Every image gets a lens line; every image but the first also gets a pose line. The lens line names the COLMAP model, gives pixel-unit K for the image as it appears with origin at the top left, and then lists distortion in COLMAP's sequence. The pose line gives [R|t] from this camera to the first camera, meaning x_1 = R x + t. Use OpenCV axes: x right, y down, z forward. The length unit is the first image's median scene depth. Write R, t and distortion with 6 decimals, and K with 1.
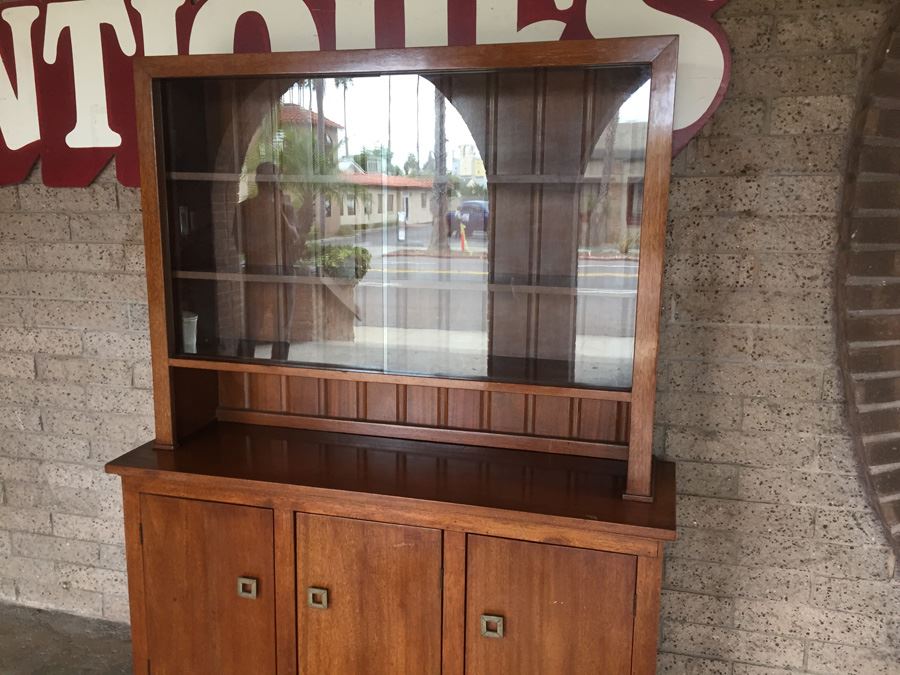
lens RADIAL K [[771.2, 0, 446.9], [0, 771.2, 334.6], [0, 0, 1]] dist [0.096119, -0.137259]
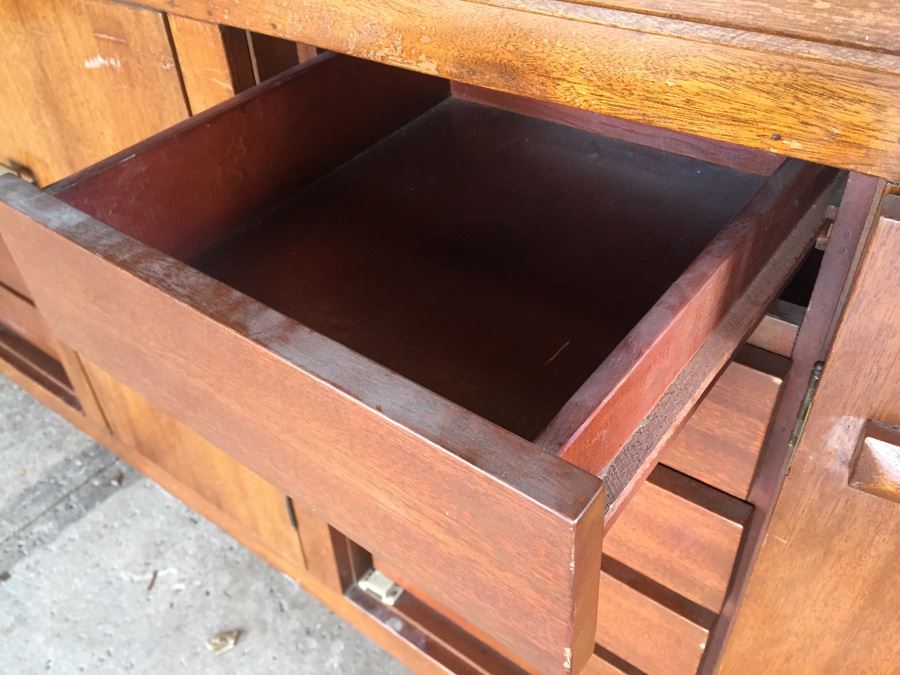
lens RADIAL K [[771.2, 0, 450.7], [0, 771.2, 336.2], [0, 0, 1]] dist [0.096119, -0.137259]
pose [[0.934213, 0.187420, -0.303513, 0.177233], [-0.019902, 0.876913, 0.480237, 0.192287], [0.356160, -0.442603, 0.822953, 0.668332]]
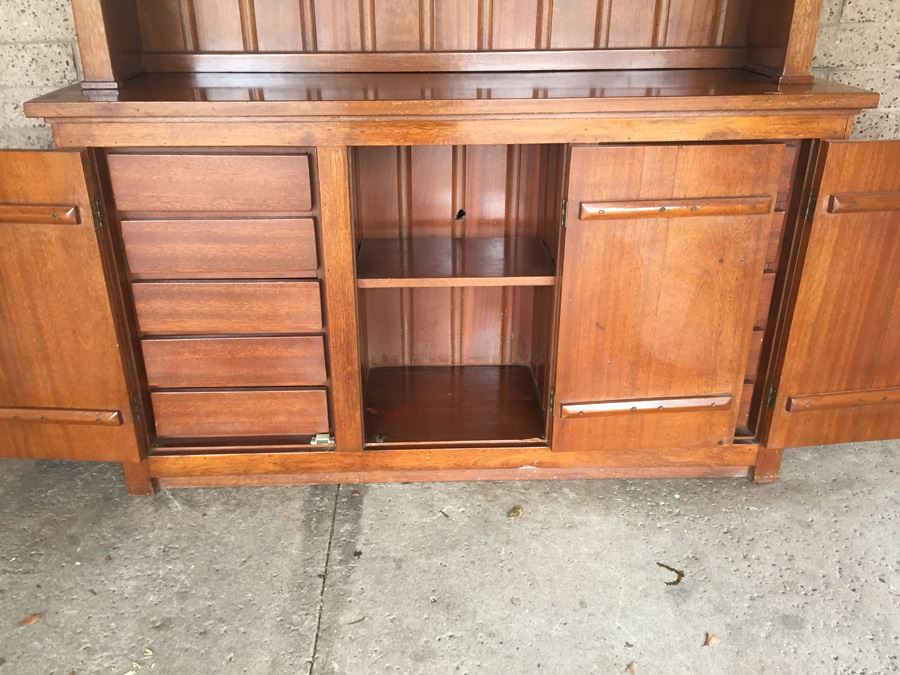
lens RADIAL K [[771.2, 0, 449.1], [0, 771.2, 336.5], [0, 0, 1]] dist [0.096119, -0.137259]
pose [[0.951819, -0.138029, 0.273841, -0.305340], [0.067007, 0.965010, 0.253508, 0.207538], [-0.299251, -0.222944, 0.927763, 0.266924]]
